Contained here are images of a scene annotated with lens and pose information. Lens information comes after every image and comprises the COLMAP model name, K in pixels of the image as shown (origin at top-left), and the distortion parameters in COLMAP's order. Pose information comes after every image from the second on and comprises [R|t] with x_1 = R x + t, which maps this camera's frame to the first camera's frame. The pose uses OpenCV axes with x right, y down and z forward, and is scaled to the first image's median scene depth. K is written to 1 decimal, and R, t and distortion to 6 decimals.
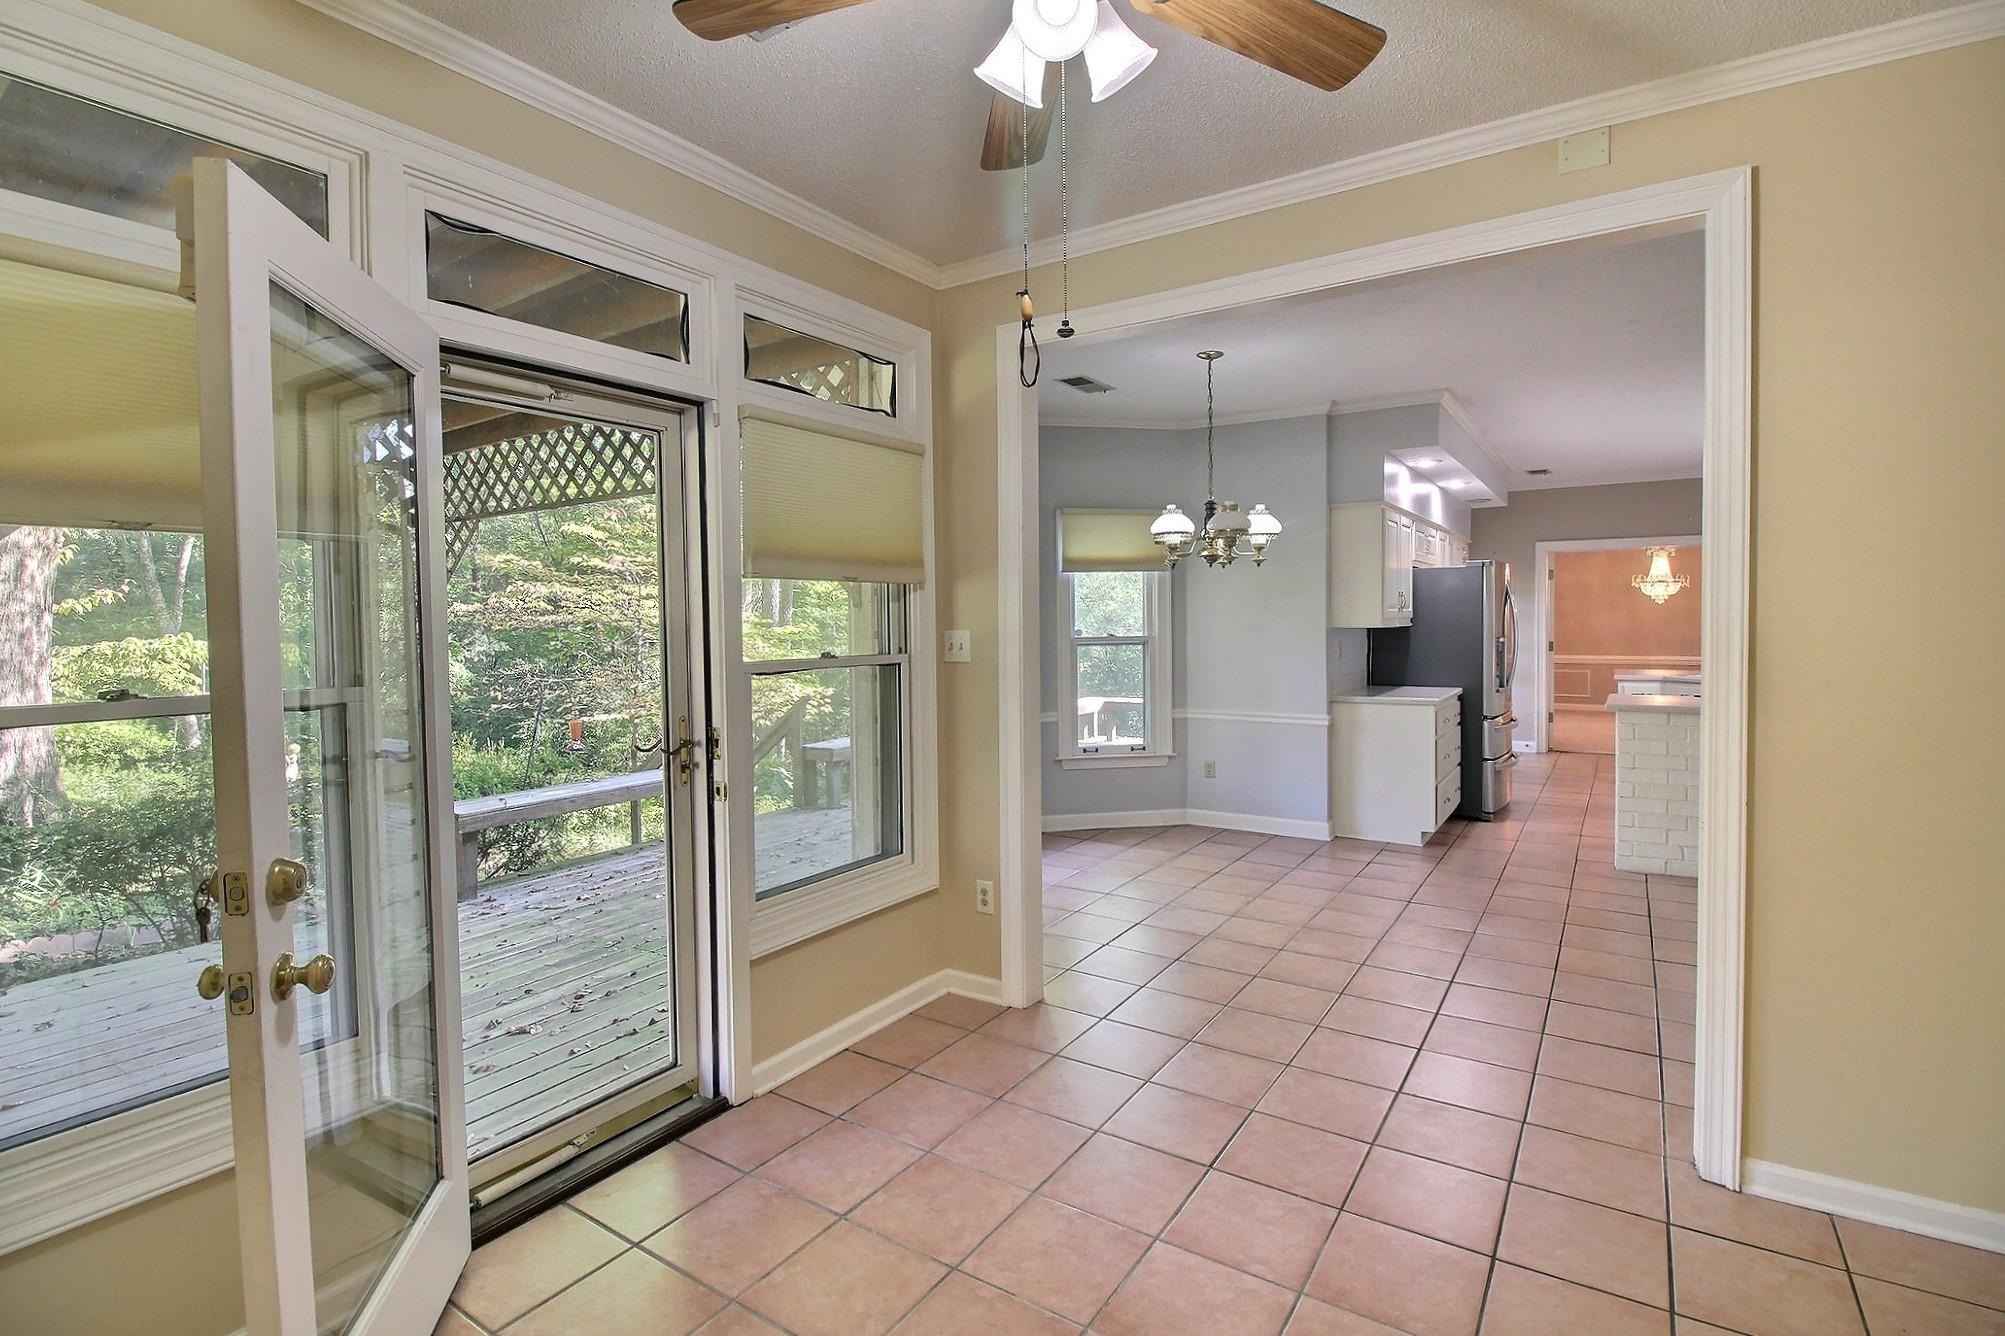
lens RADIAL K [[951.9, 0, 1029.9], [0, 951.9, 652.0], [0, 0, 1]] dist [-0.005930, -0.007698]
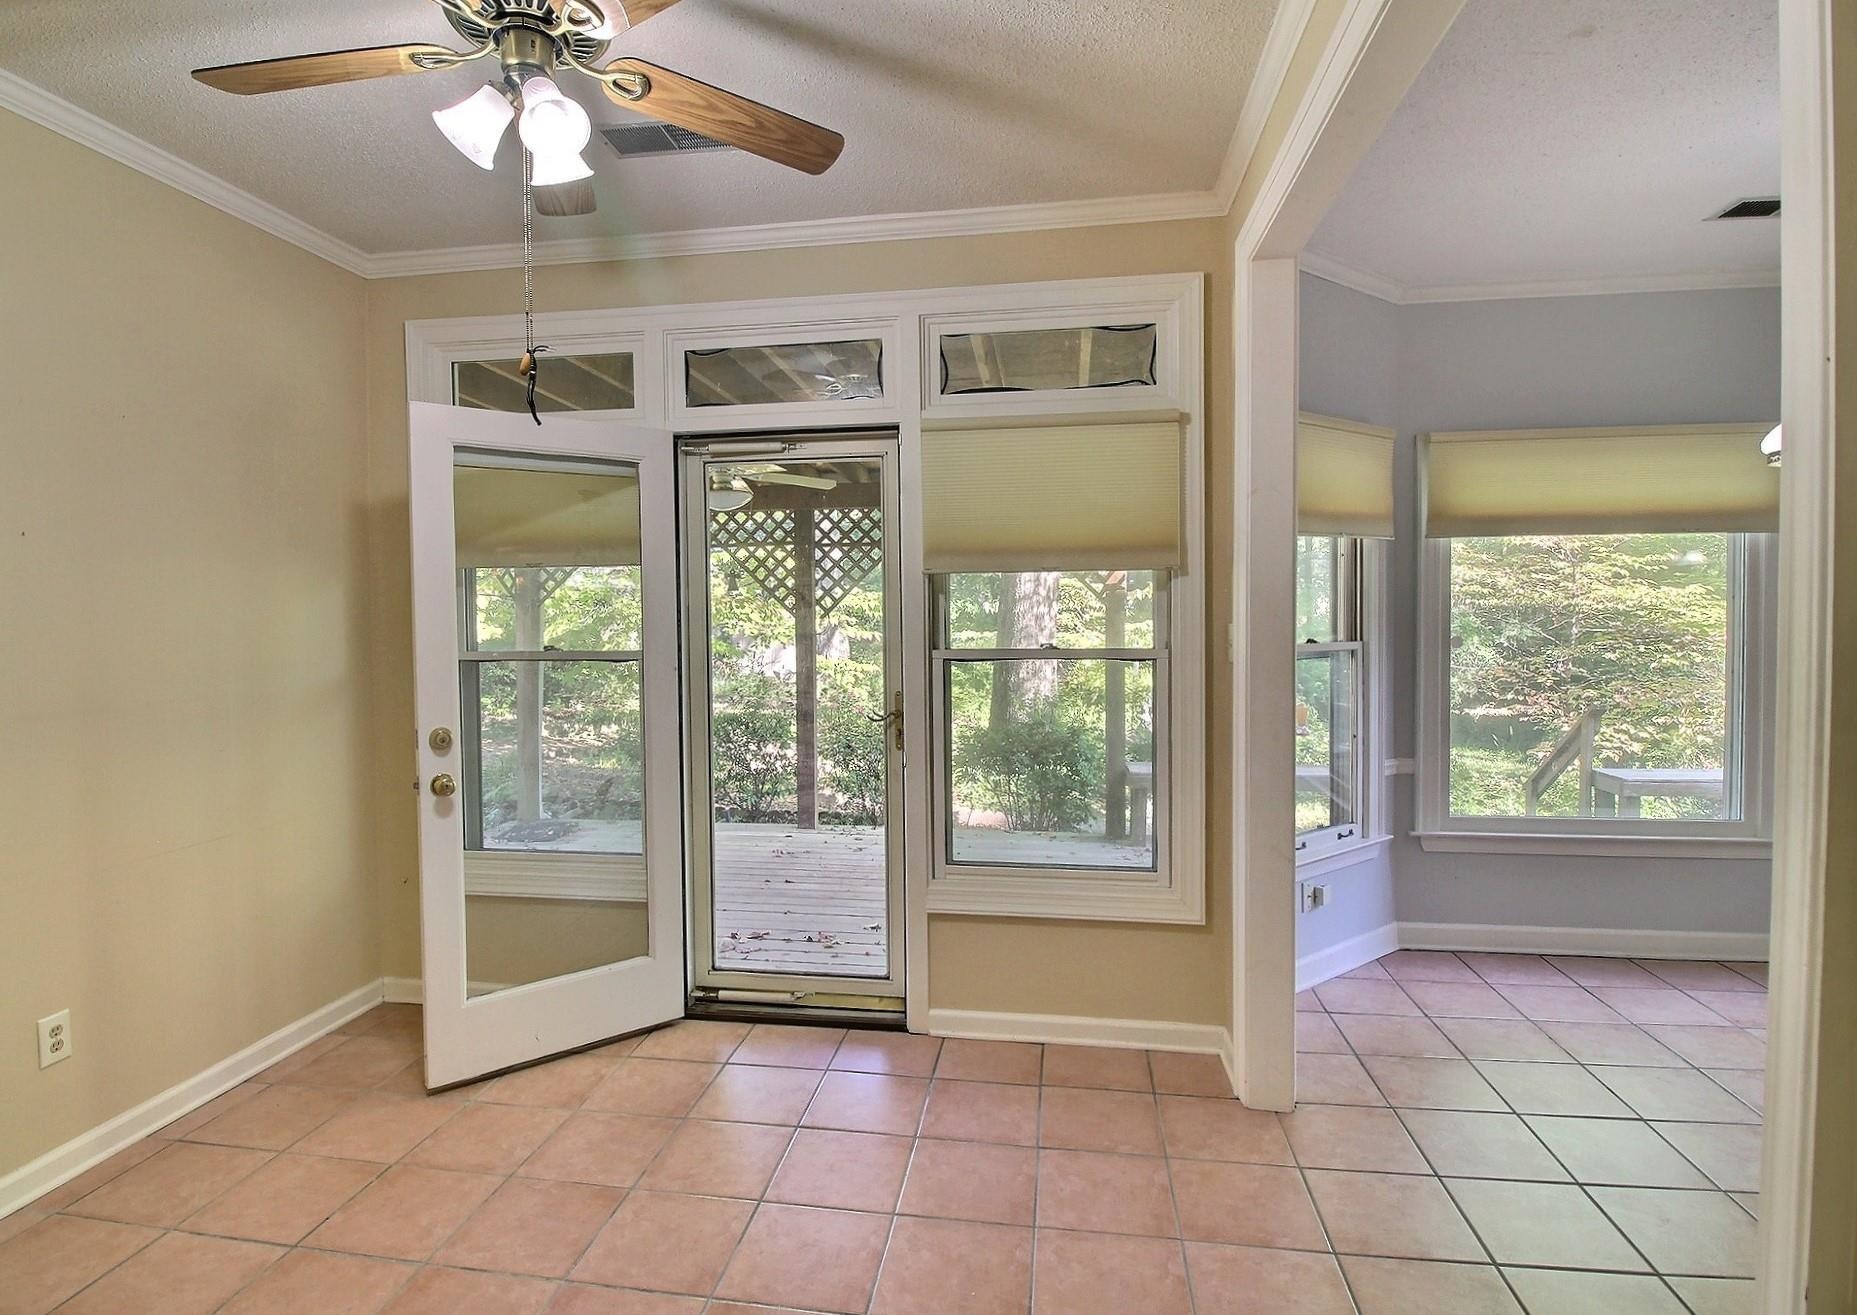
lens RADIAL K [[985.2, 0, 933.9], [0, 985.2, 639.2], [0, 0, 1]] dist [-0.007540, -0.003136]
pose [[0.396690, 0.033520, -0.917340, 0.654495], [-0.029348, 0.999285, 0.023823, -0.023293], [0.917483, 0.017472, 0.397390, 0.458233]]
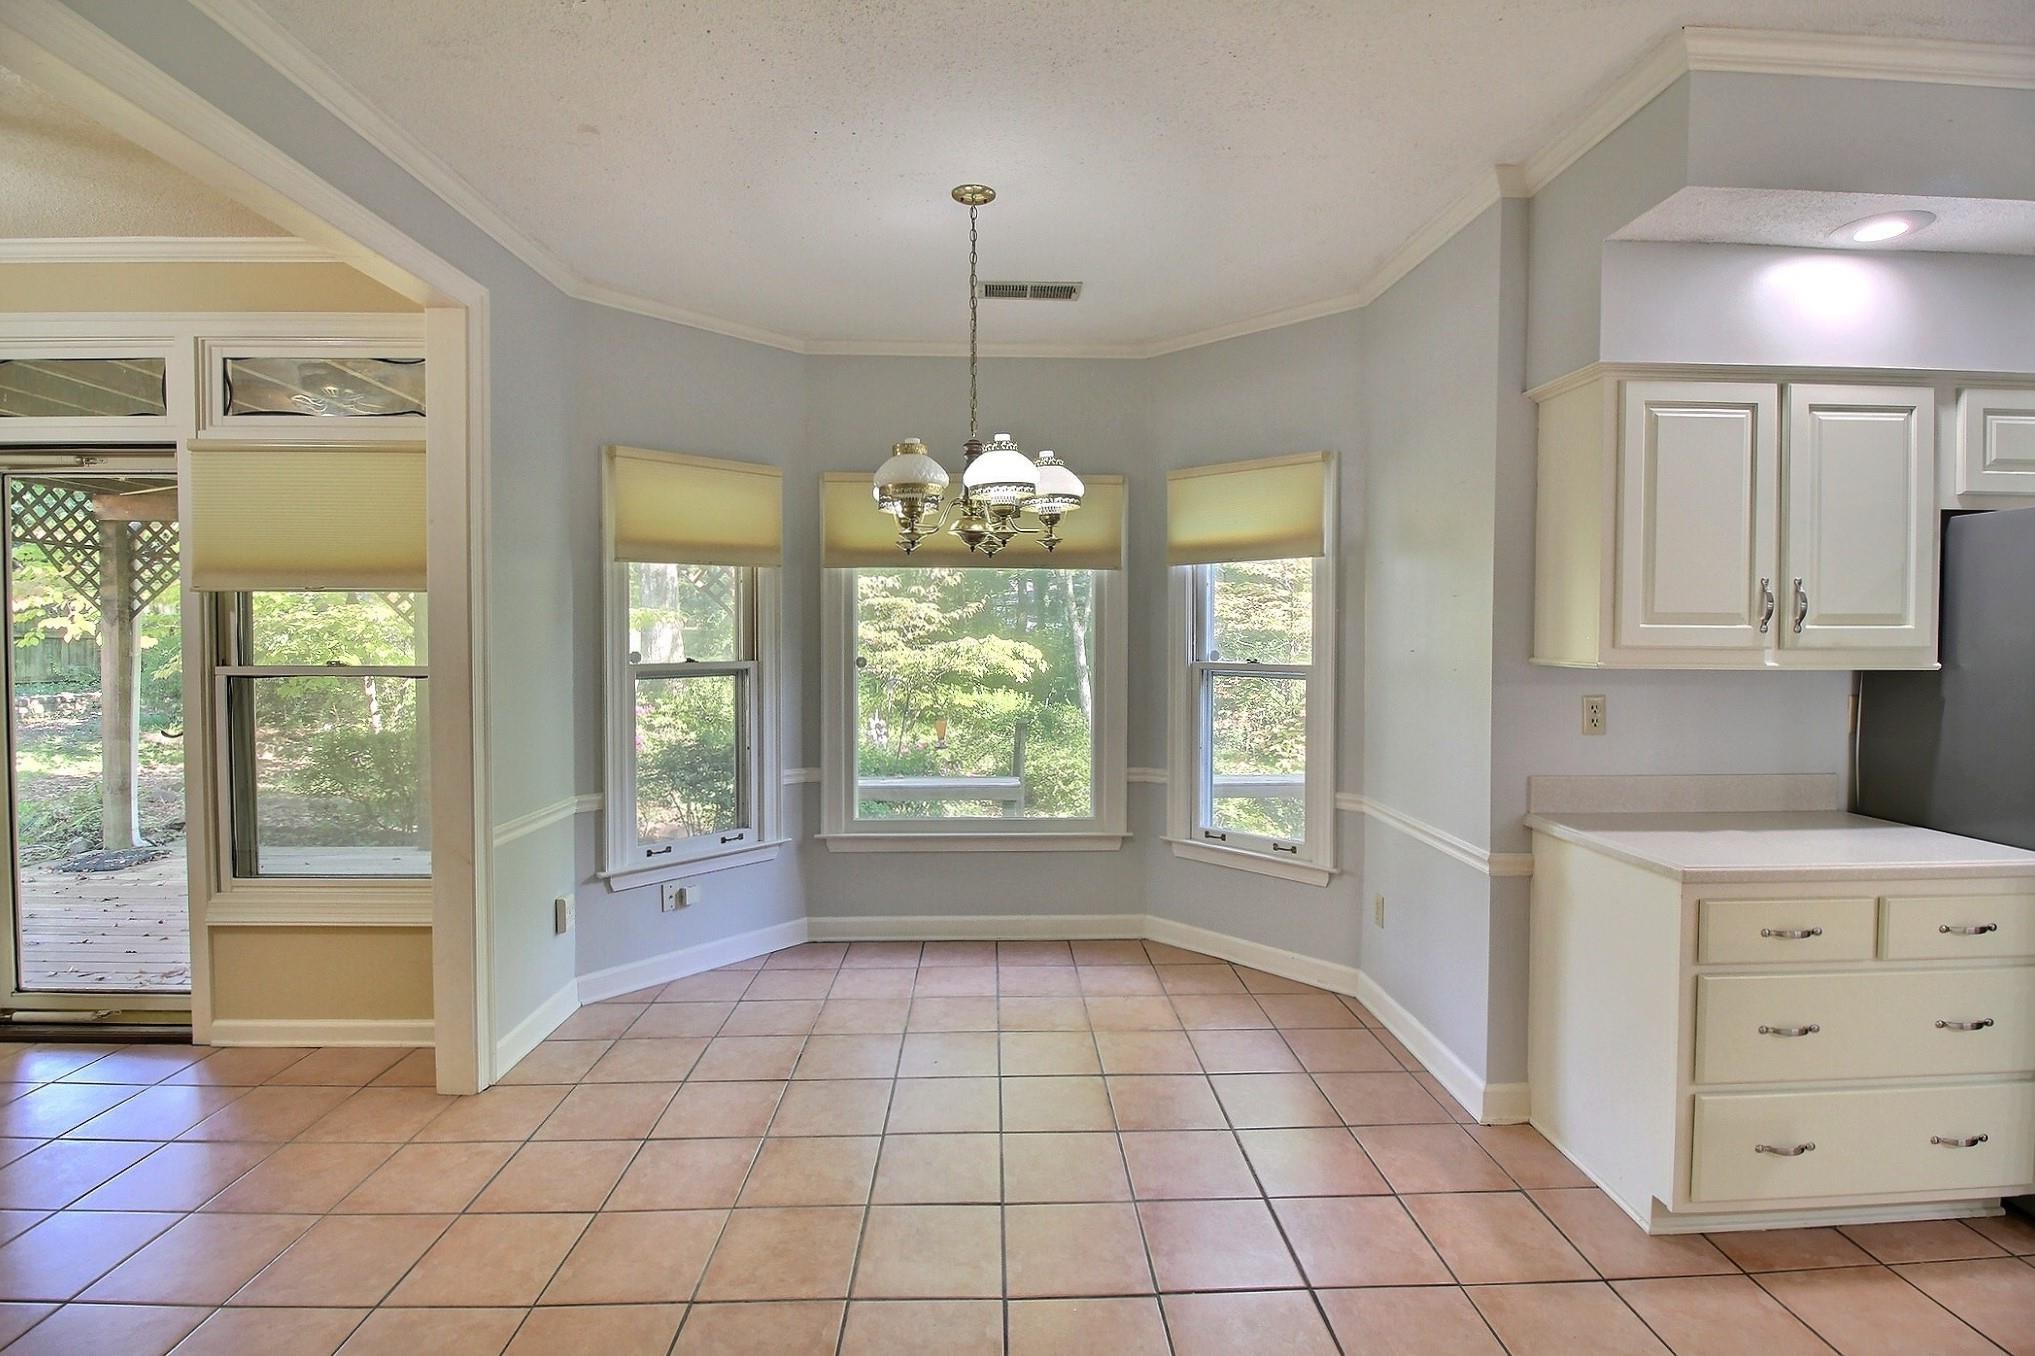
lens RADIAL K [[966.1, 0, 1043.8], [0, 966.1, 652.4], [0, 0, 1]] dist [-0.005930, -0.007698]
pose [[0.566953, 0.032326, -0.823116, 1.031026], [-0.040781, 0.999106, 0.011148, -0.048398], [0.822740, 0.027247, 0.567764, 0.991944]]
